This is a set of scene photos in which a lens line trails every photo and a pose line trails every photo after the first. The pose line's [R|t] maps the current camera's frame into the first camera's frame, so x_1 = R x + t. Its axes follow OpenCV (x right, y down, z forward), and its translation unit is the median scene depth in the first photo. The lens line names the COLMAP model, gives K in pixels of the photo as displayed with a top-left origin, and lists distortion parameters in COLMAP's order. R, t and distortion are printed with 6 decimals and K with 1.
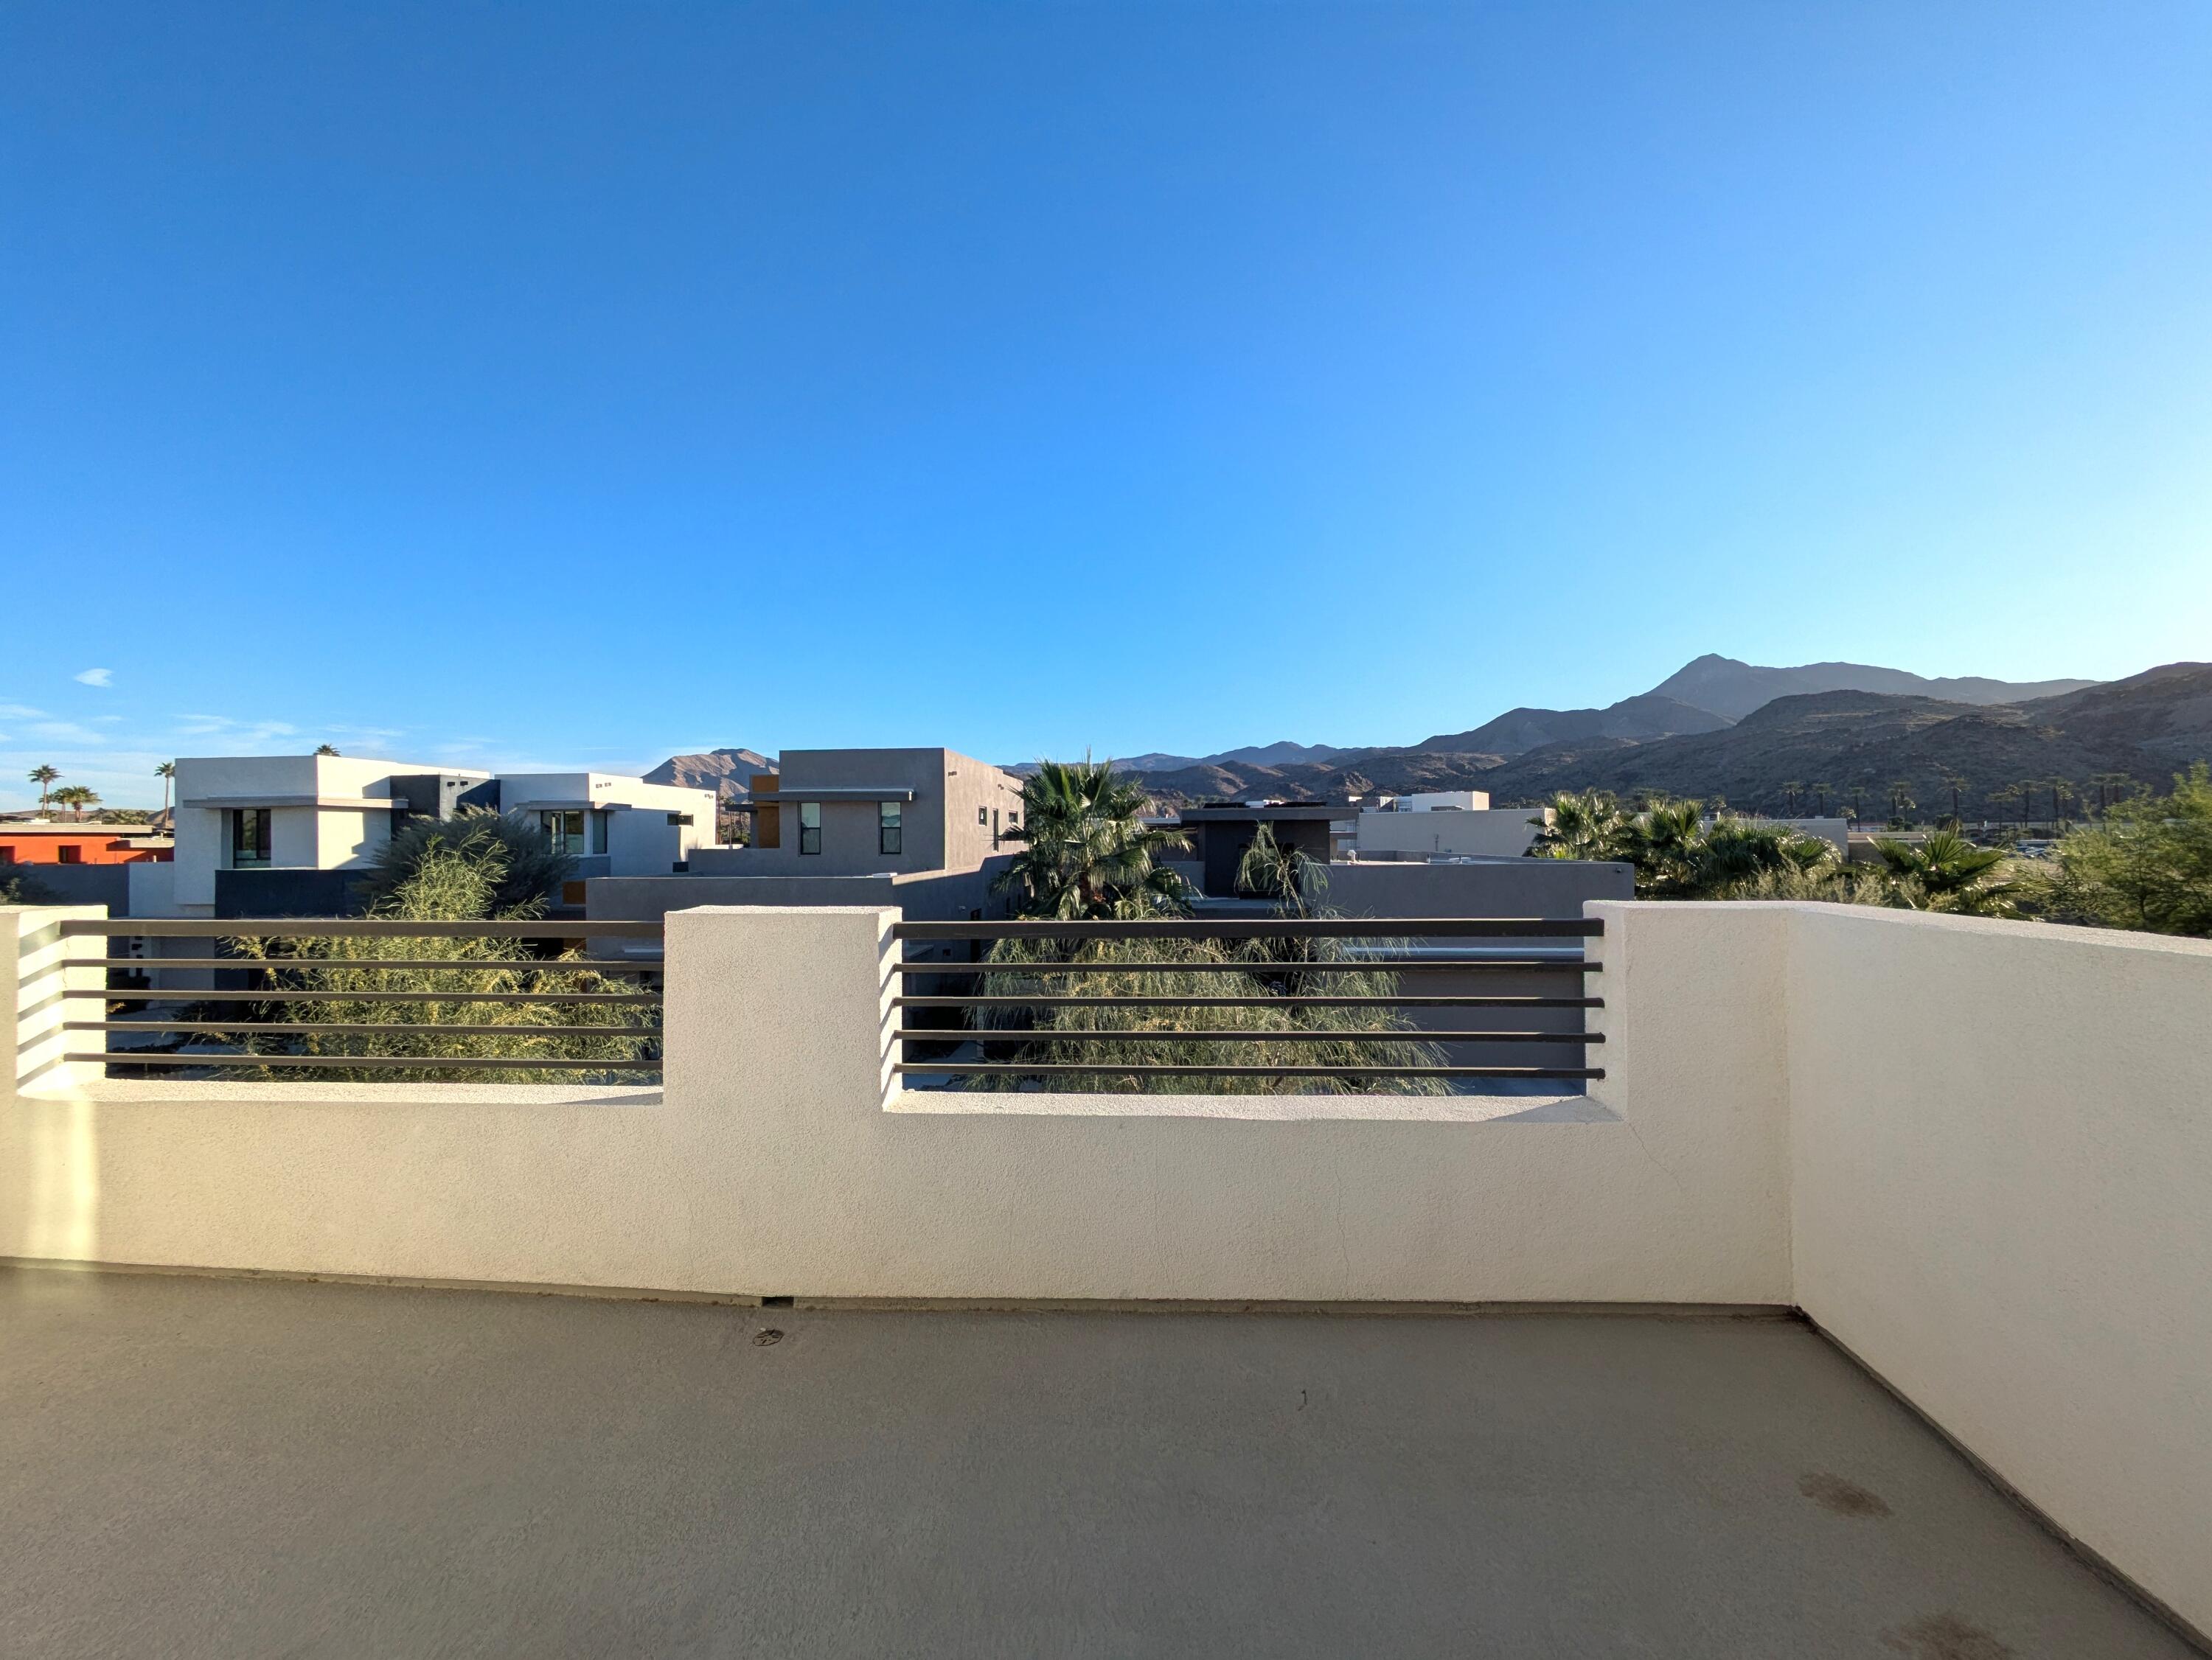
lens RADIAL K [[872.7, 0, 1118.5], [0, 872.7, 829.9], [0, 0, 1]] dist [0.000182, -0.000022]
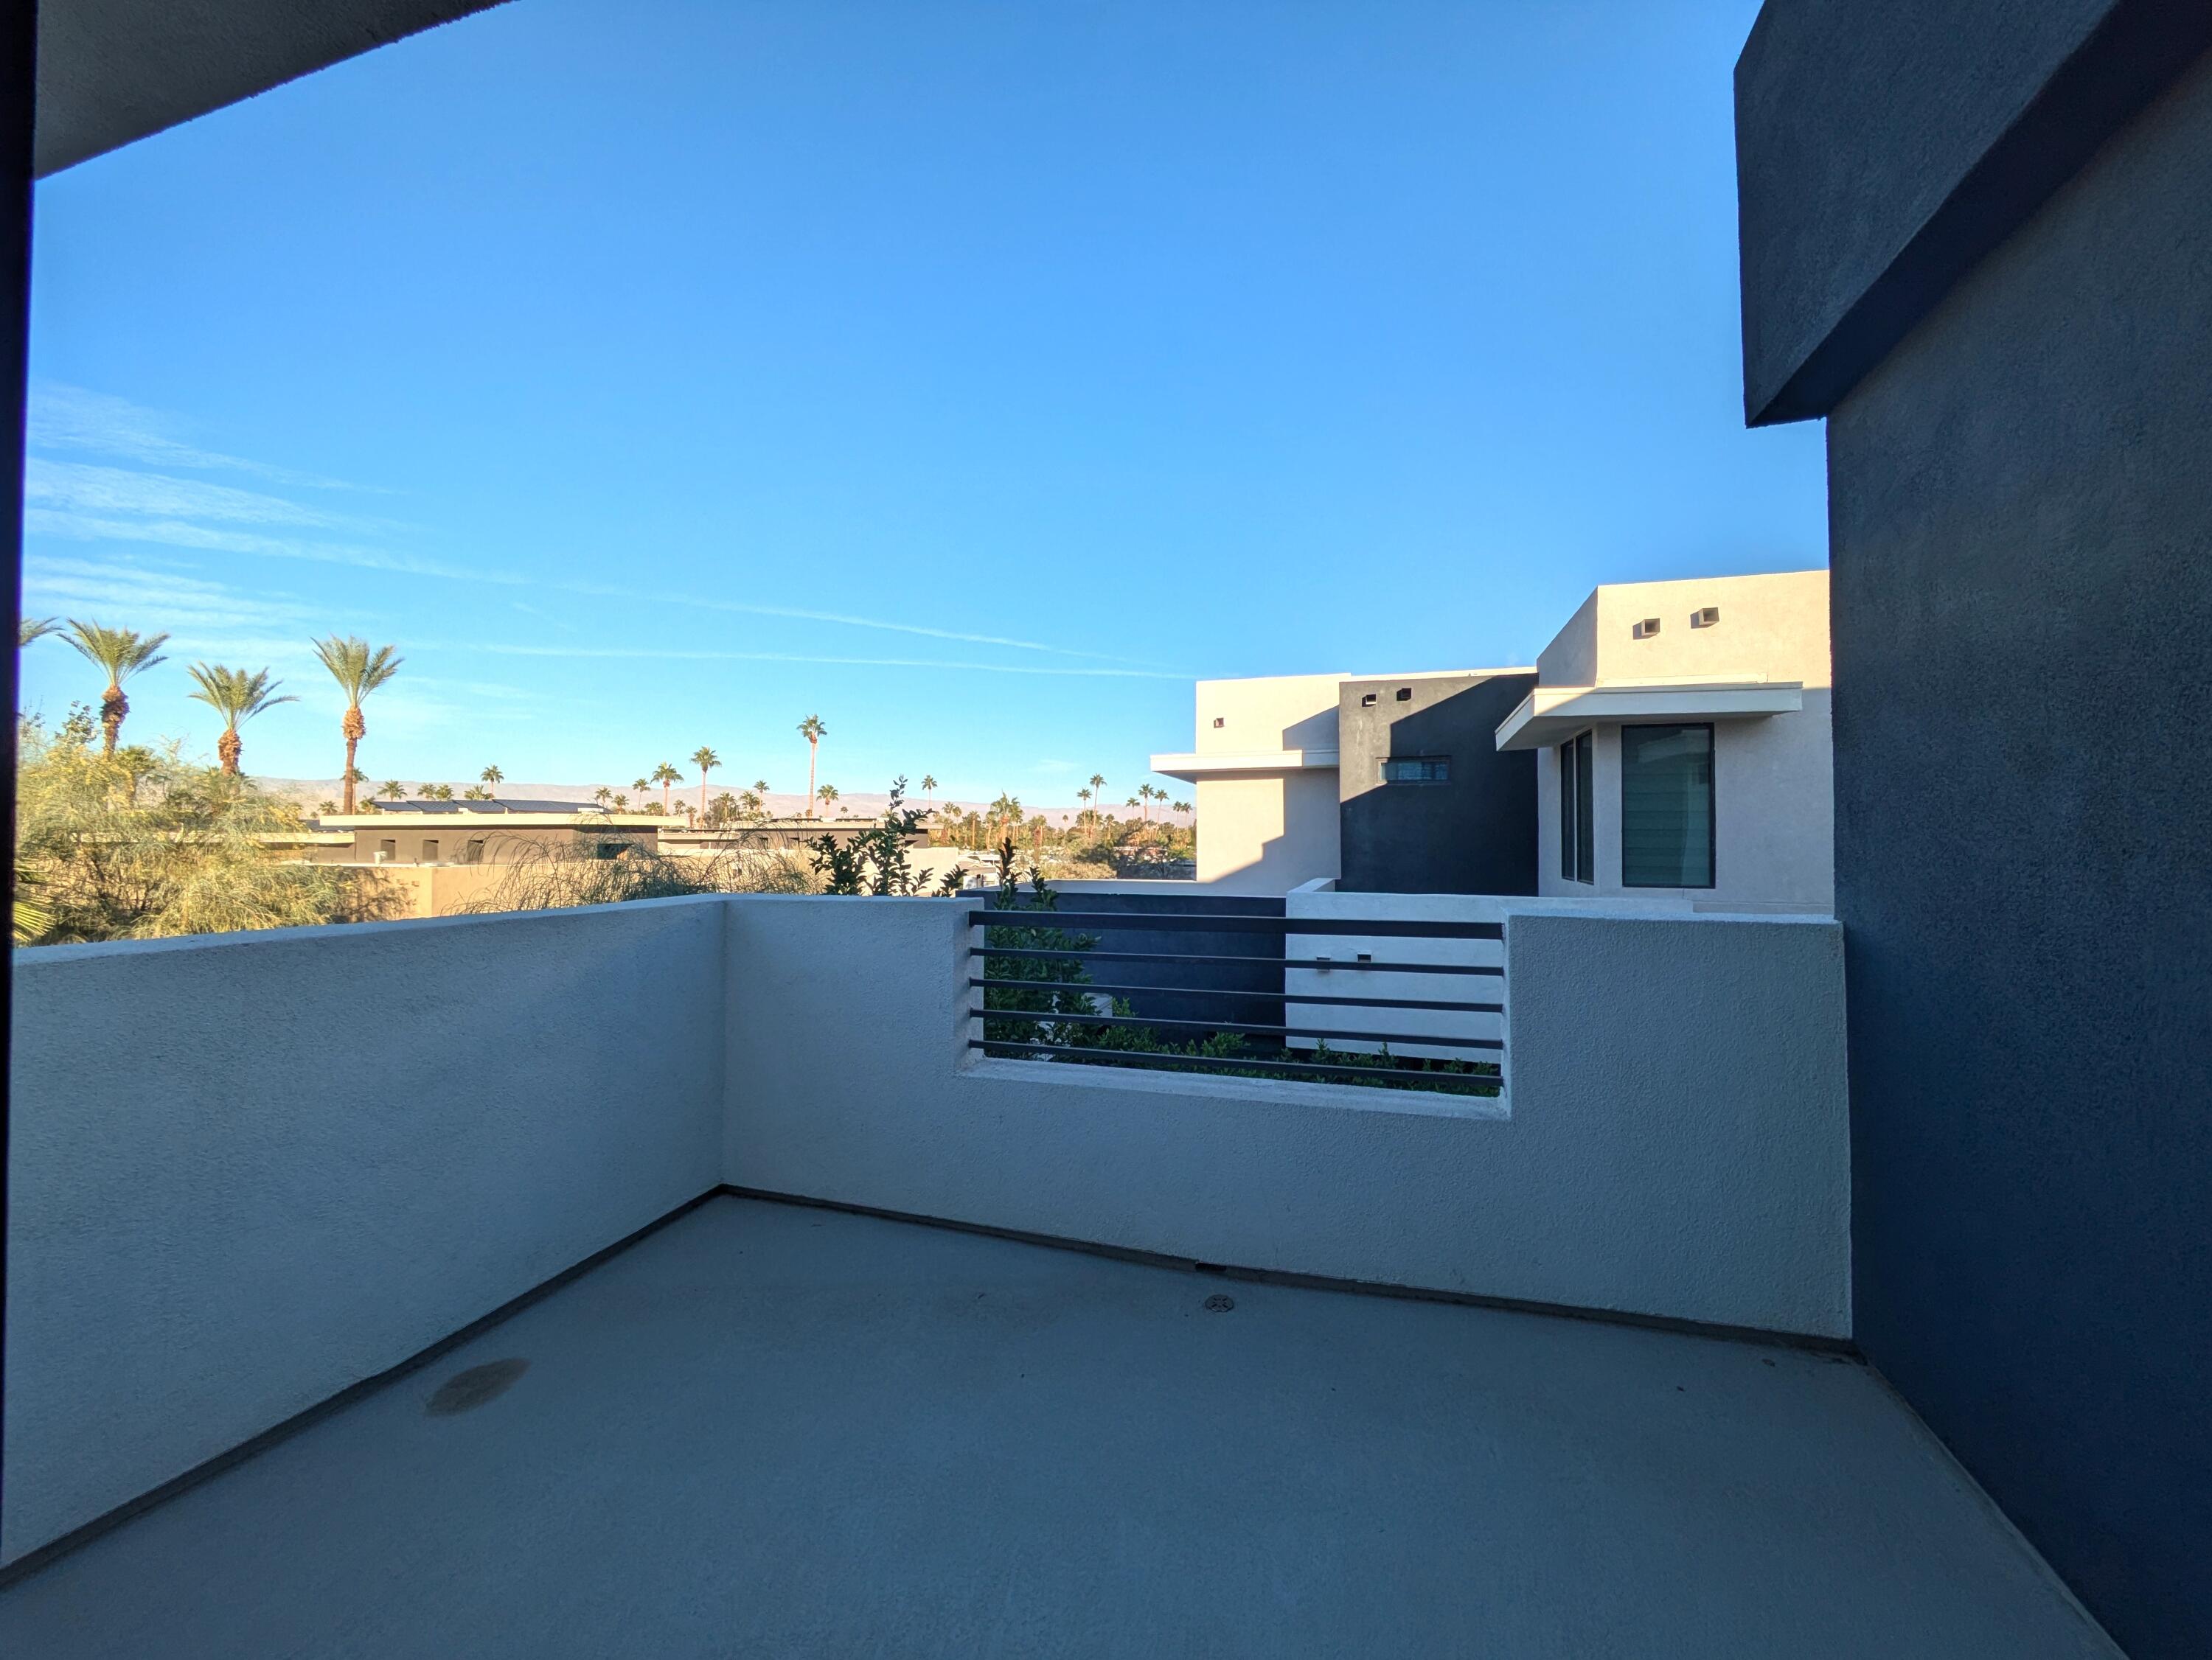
lens RADIAL K [[872.7, 0, 1118.5], [0, 872.7, 829.9], [0, 0, 1]] dist [0.000182, -0.000022]
pose [[-0.226317, -0.004338, -0.974044, -0.306508], [0.019681, 0.999766, -0.009026, 0.013356], [0.973855, -0.021213, -0.226179, 0.957235]]
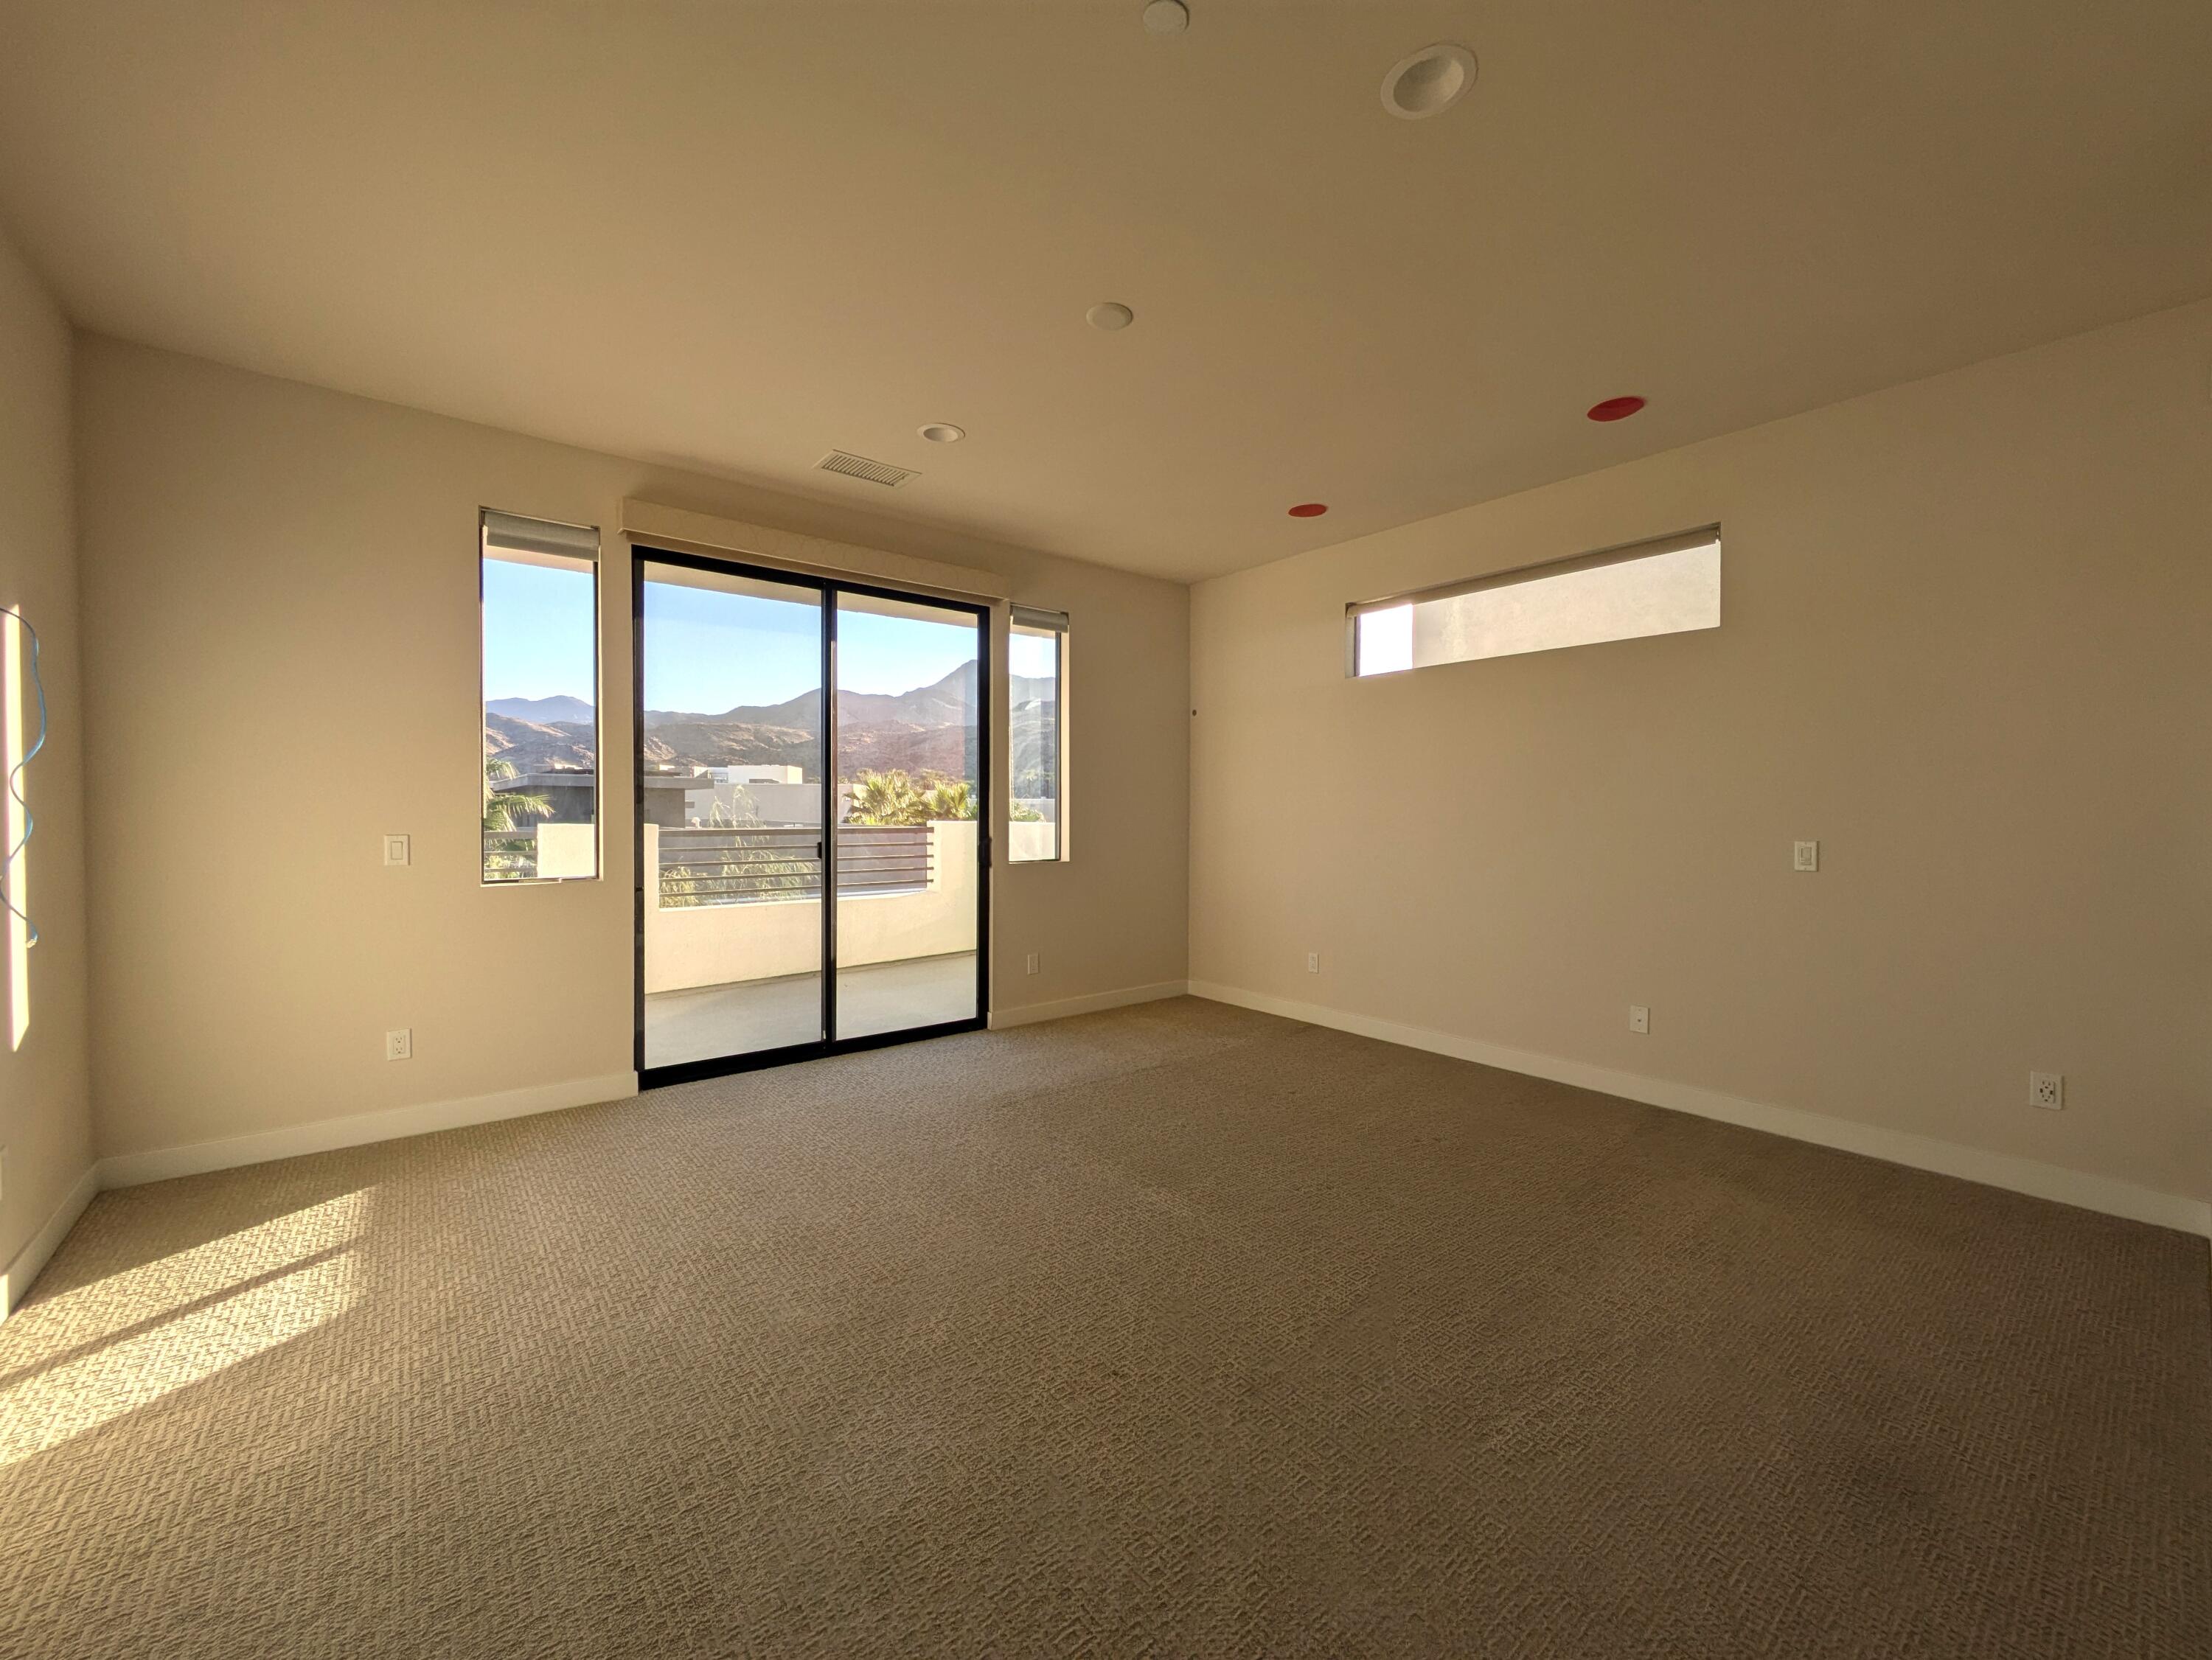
lens RADIAL K [[872.7, 0, 1118.5], [0, 872.7, 829.9], [0, 0, 1]] dist [0.000182, -0.000022]
pose [[0.726599, -0.001791, 0.687060, -0.082873], [-0.019595, 0.999536, 0.023328, 0.002877], [-0.686782, -0.030413, 0.726227, -0.127881]]
